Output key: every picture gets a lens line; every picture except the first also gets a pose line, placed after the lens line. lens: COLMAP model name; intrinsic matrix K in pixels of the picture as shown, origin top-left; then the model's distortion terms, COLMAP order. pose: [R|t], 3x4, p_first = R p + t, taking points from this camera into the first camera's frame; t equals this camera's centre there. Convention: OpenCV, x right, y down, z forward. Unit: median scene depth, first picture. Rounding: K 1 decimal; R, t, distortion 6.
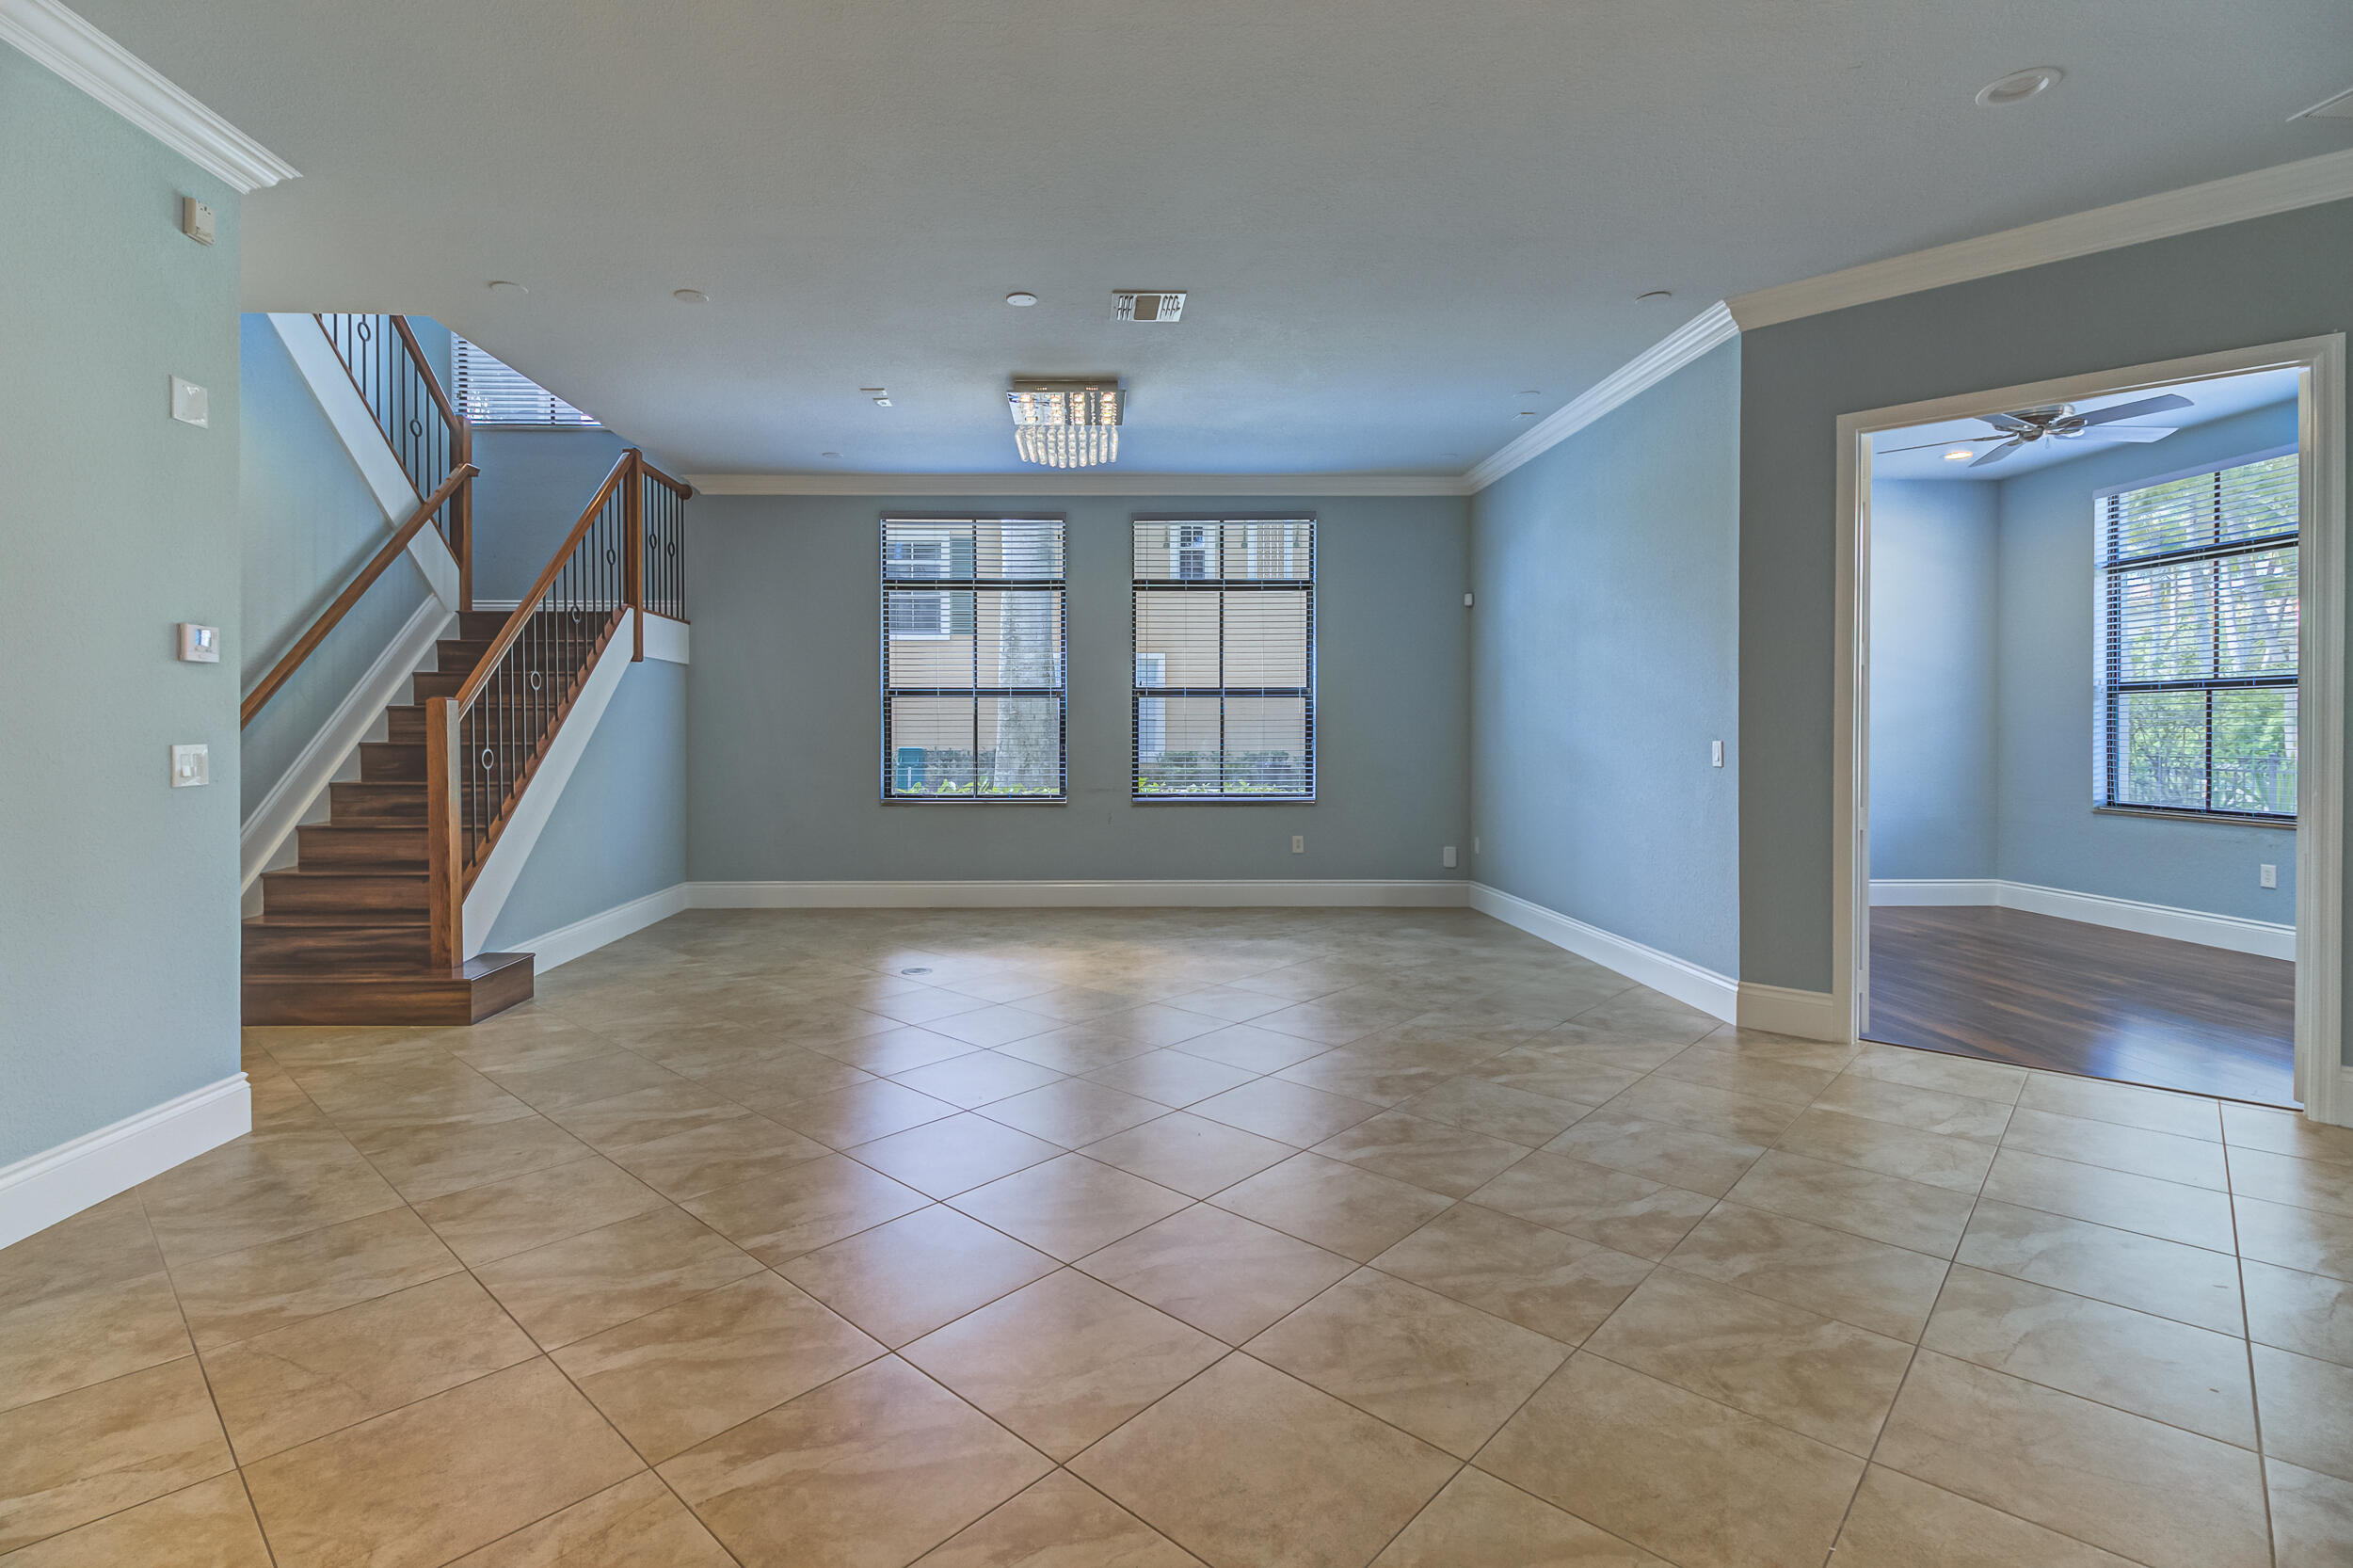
lens RADIAL K [[1081.9, 0, 1165.7], [0, 1081.9, 767.4], [0, 0, 1]] dist [0.020904, -0.014966]
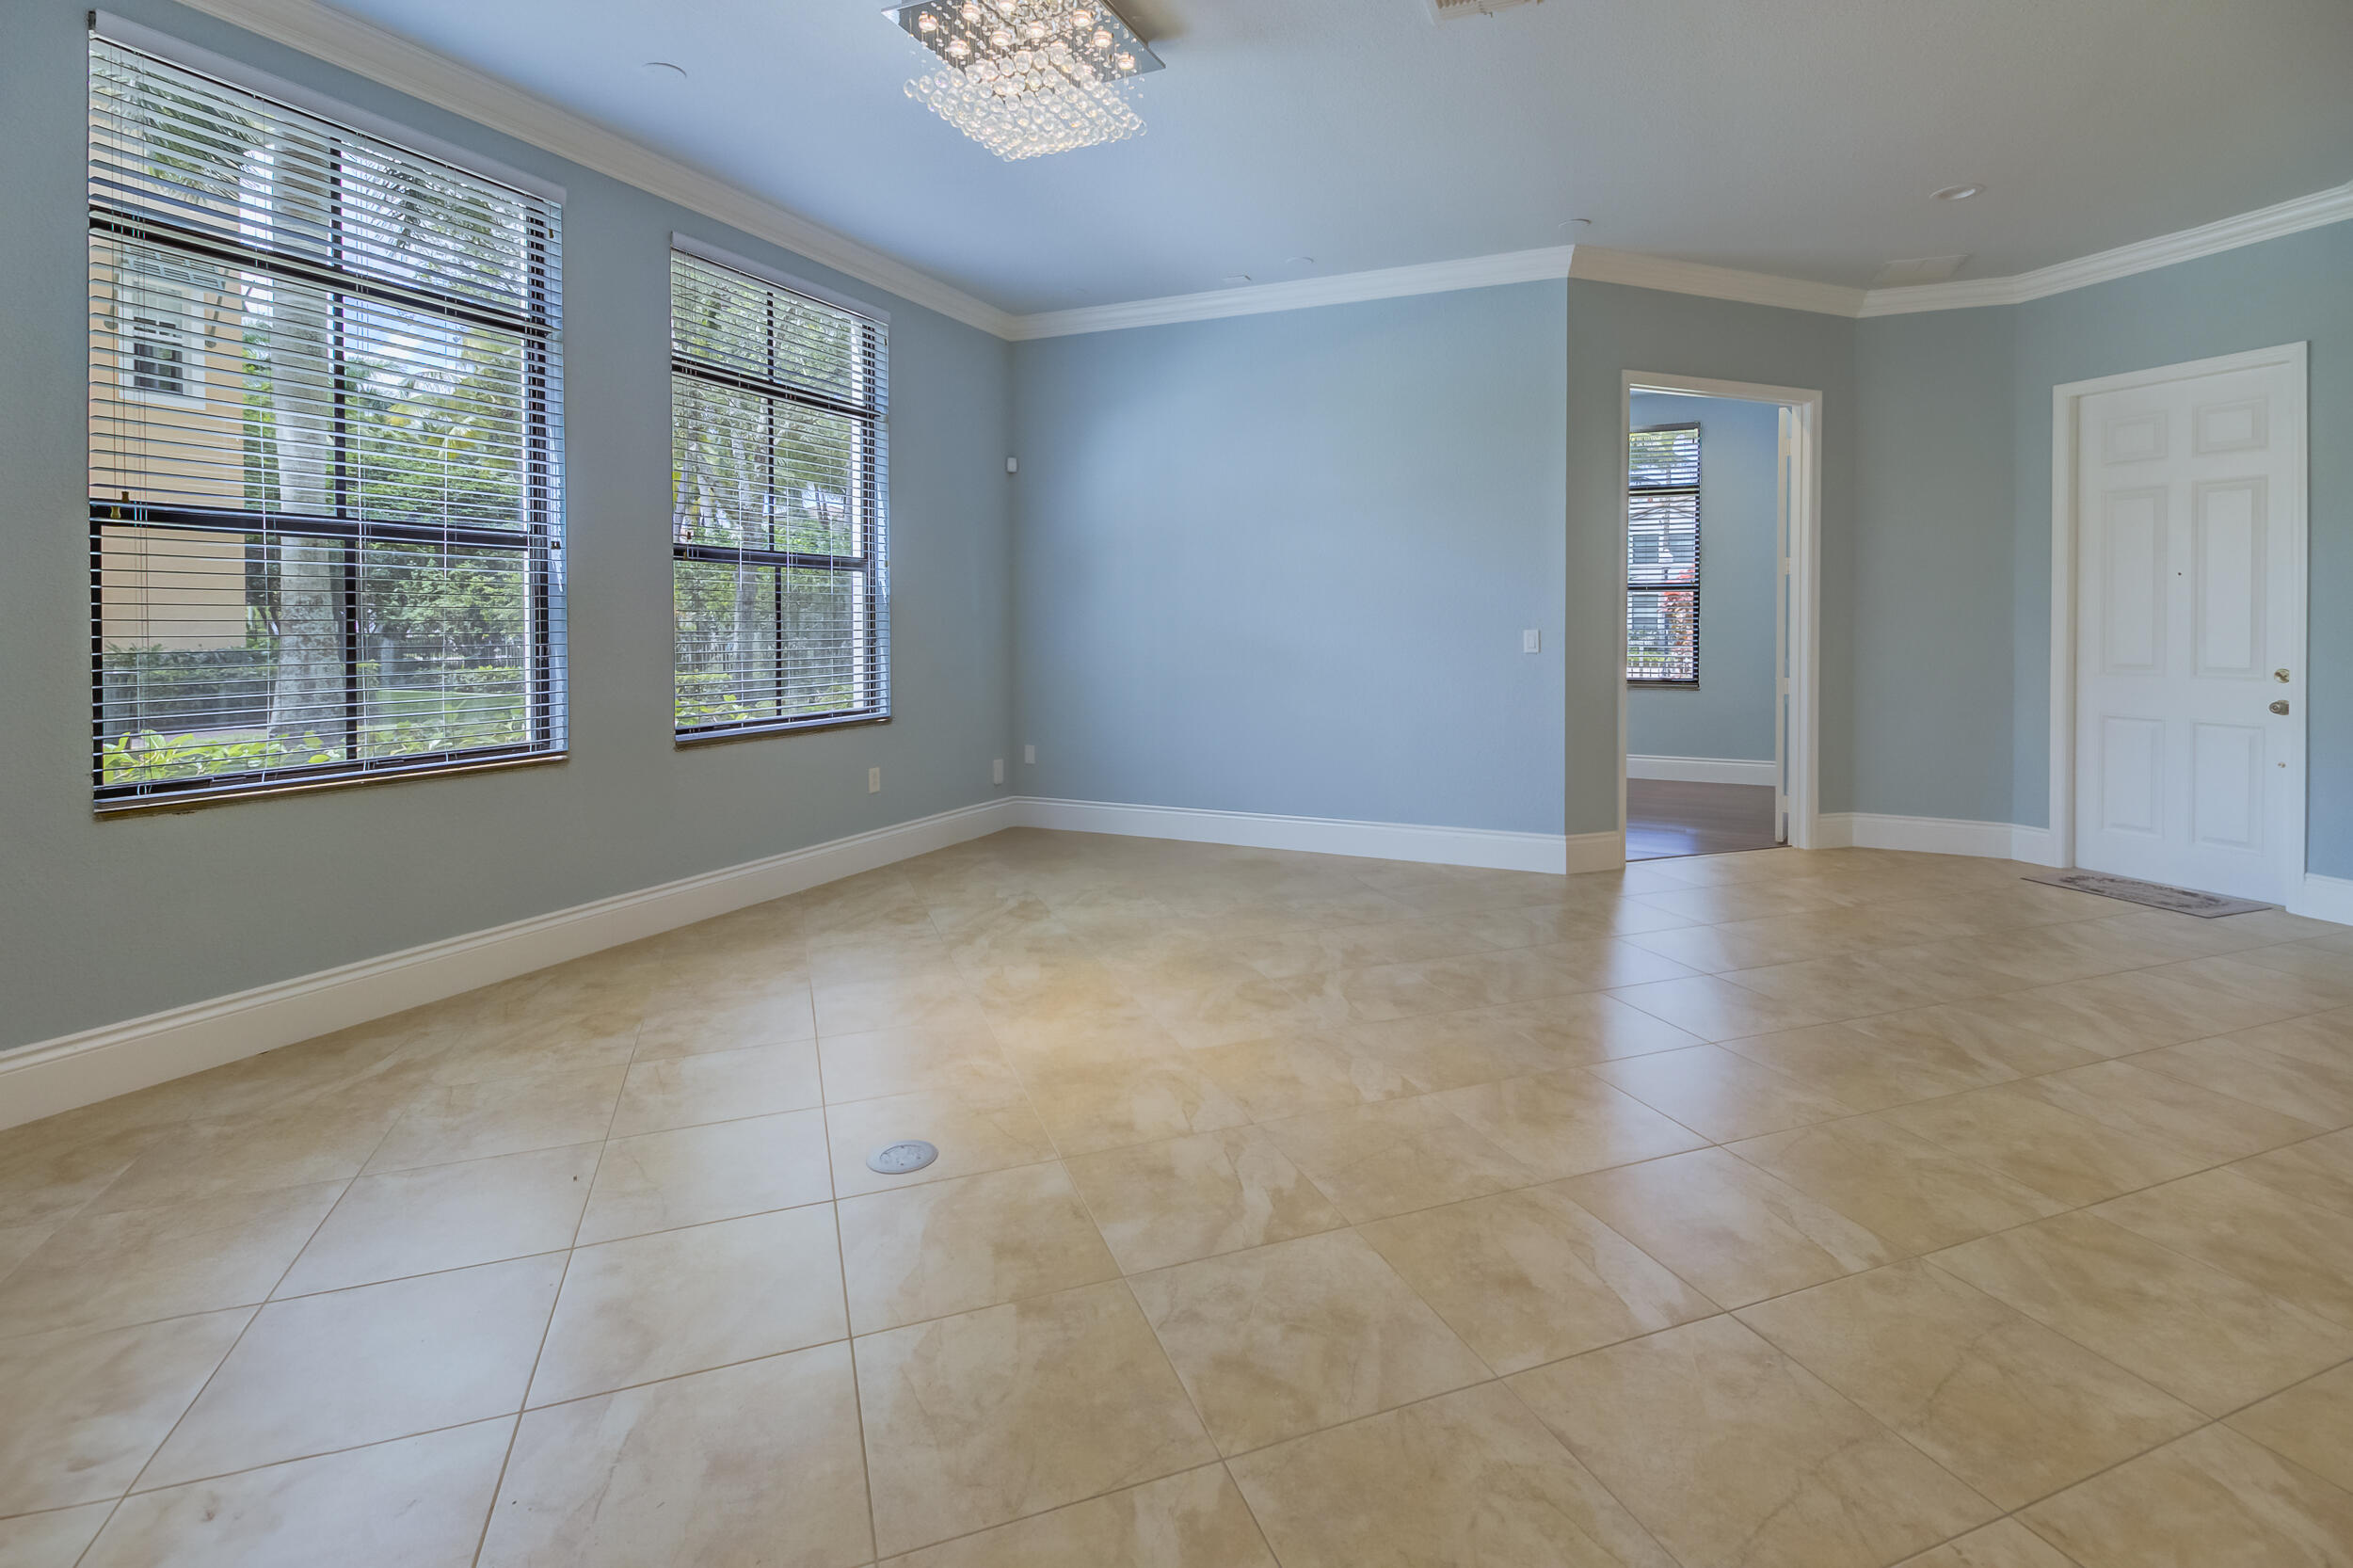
lens RADIAL K [[1069.2, 0, 1226.5], [0, 1069.2, 671.5], [0, 0, 1]] dist [0.023236, -0.014134]
pose [[0.463014, -0.036492, 0.885599, -0.509124], [0.025838, 0.999283, 0.027667, -0.016299], [-0.885974, 0.010072, 0.463625, 0.610693]]
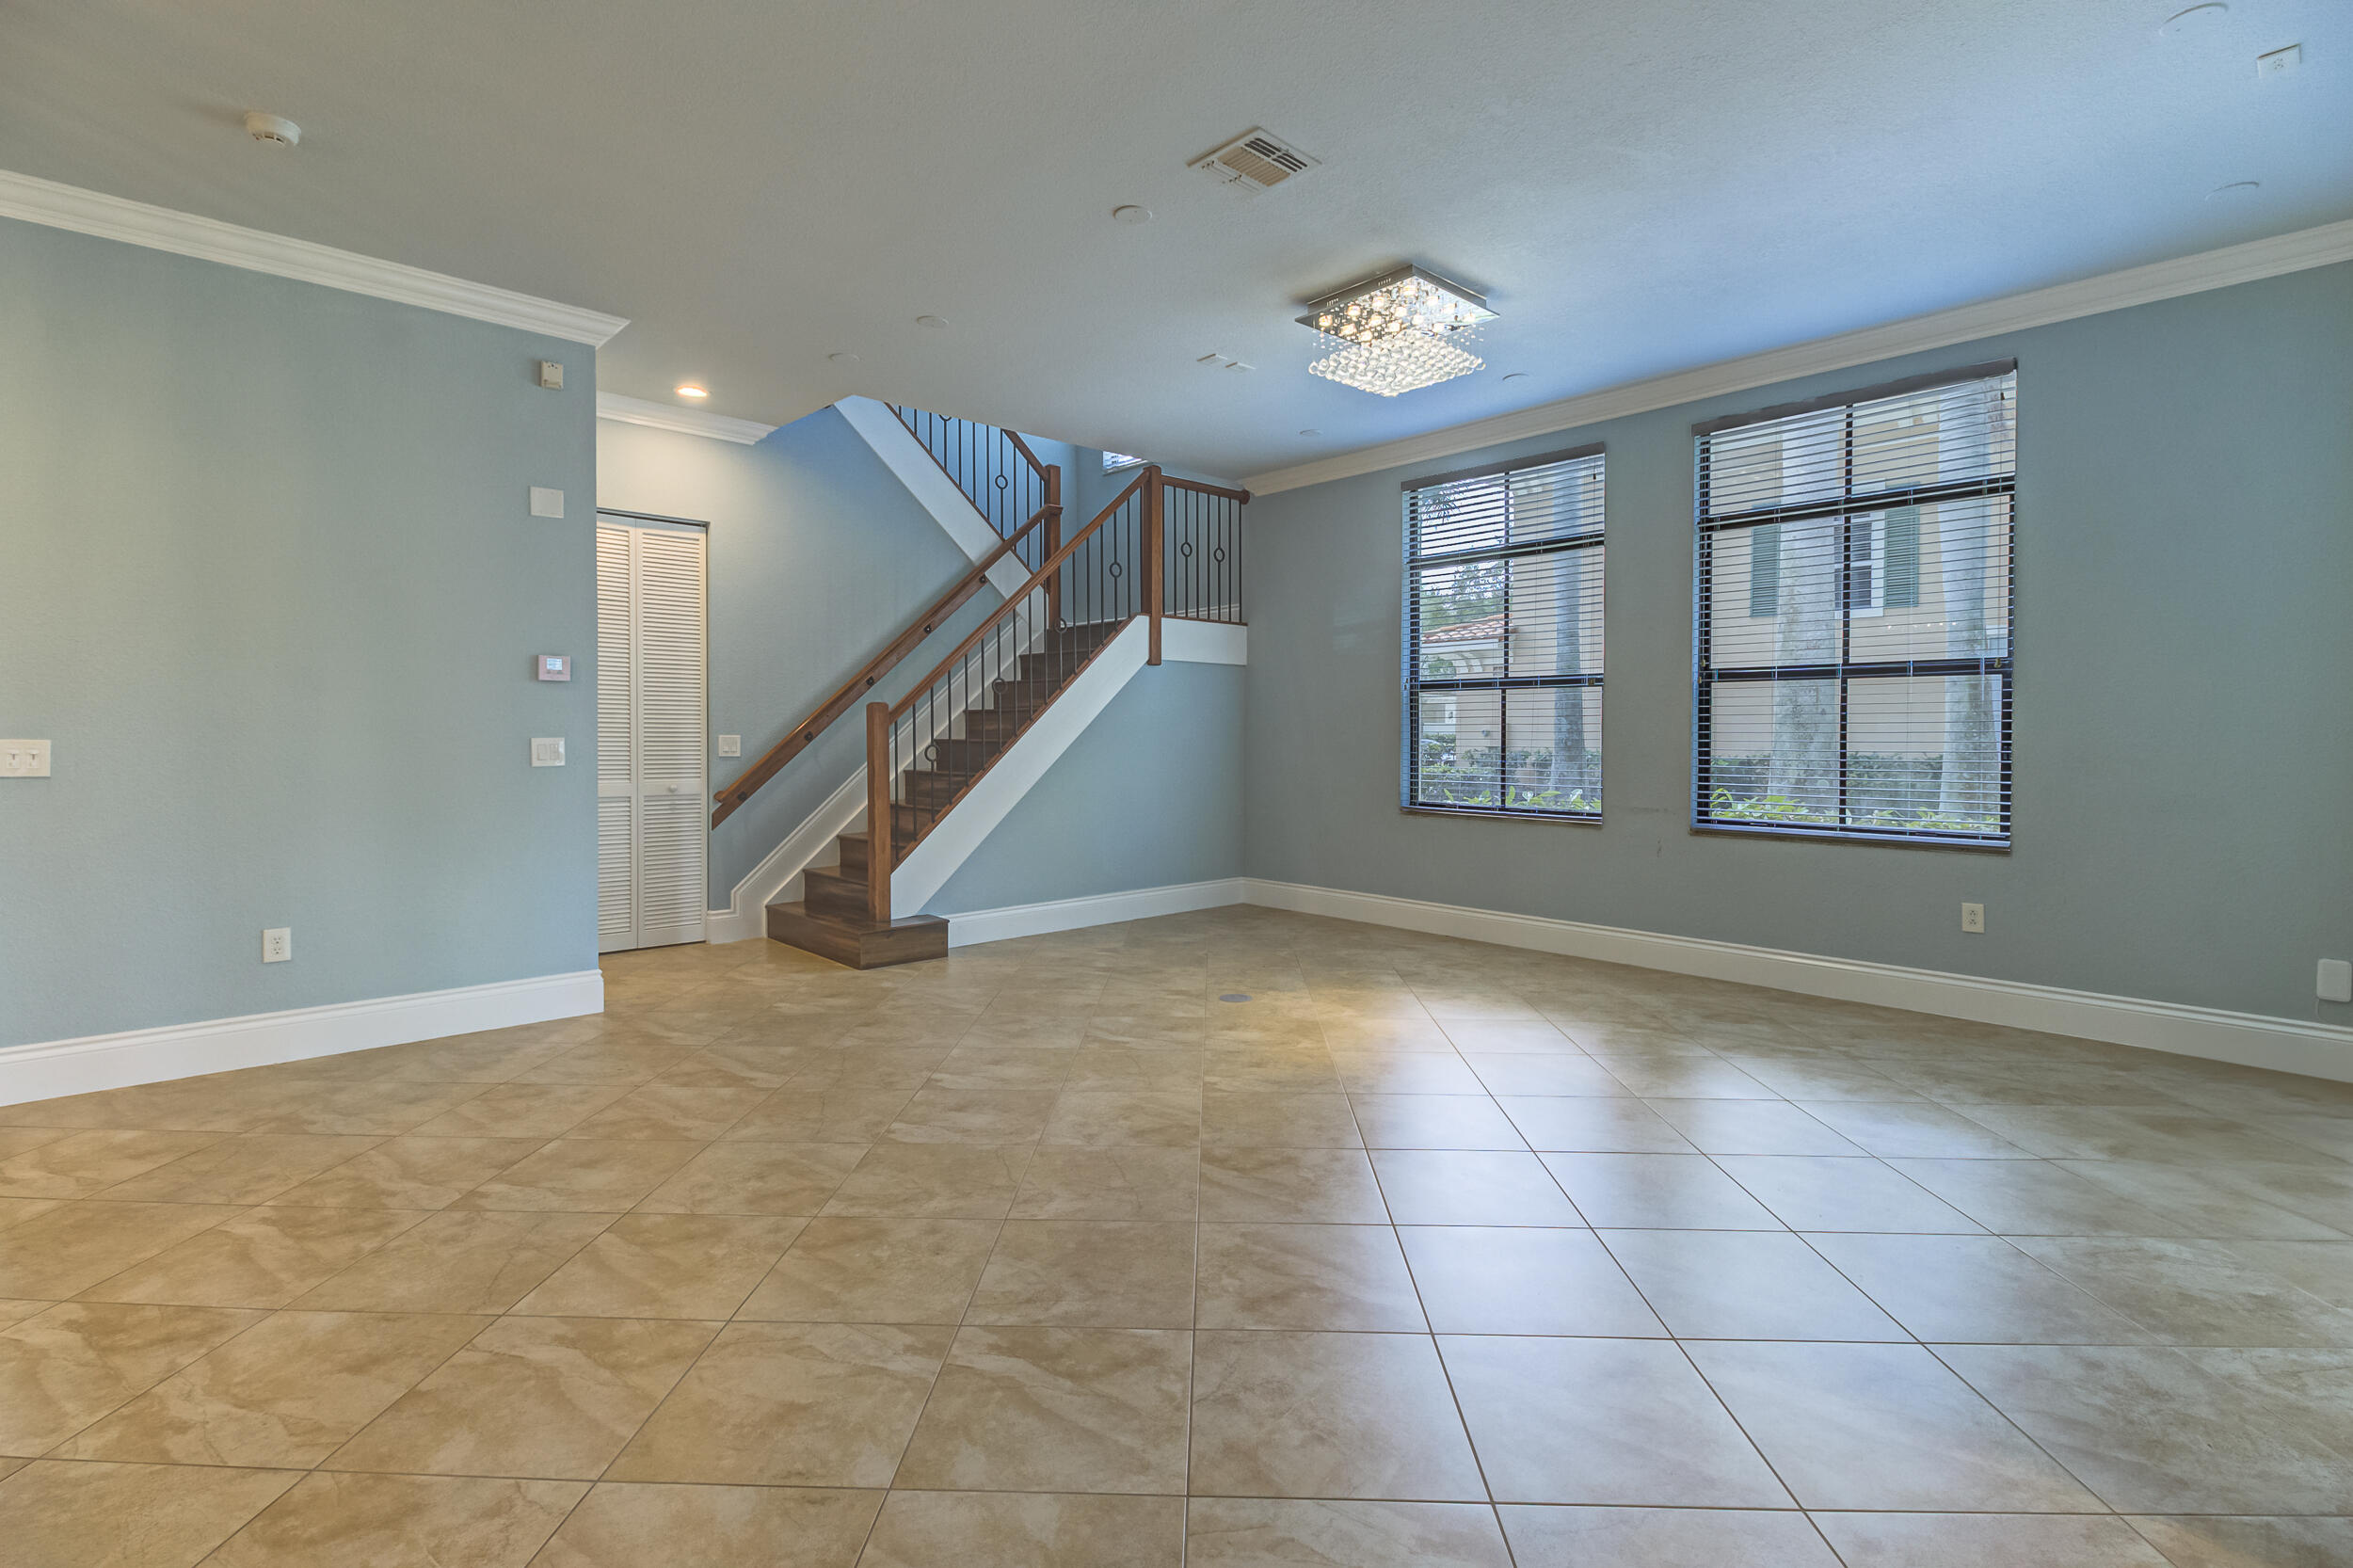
lens RADIAL K [[1125.3, 0, 1224.5], [0, 1125.3, 774.9], [0, 0, 1]] dist [0.025840, -0.016347]
pose [[0.648688, 0.030568, -0.760440, 0.416955], [-0.026376, 0.999496, 0.017677, -0.010937], [0.760597, 0.008590, 0.649167, 0.345666]]
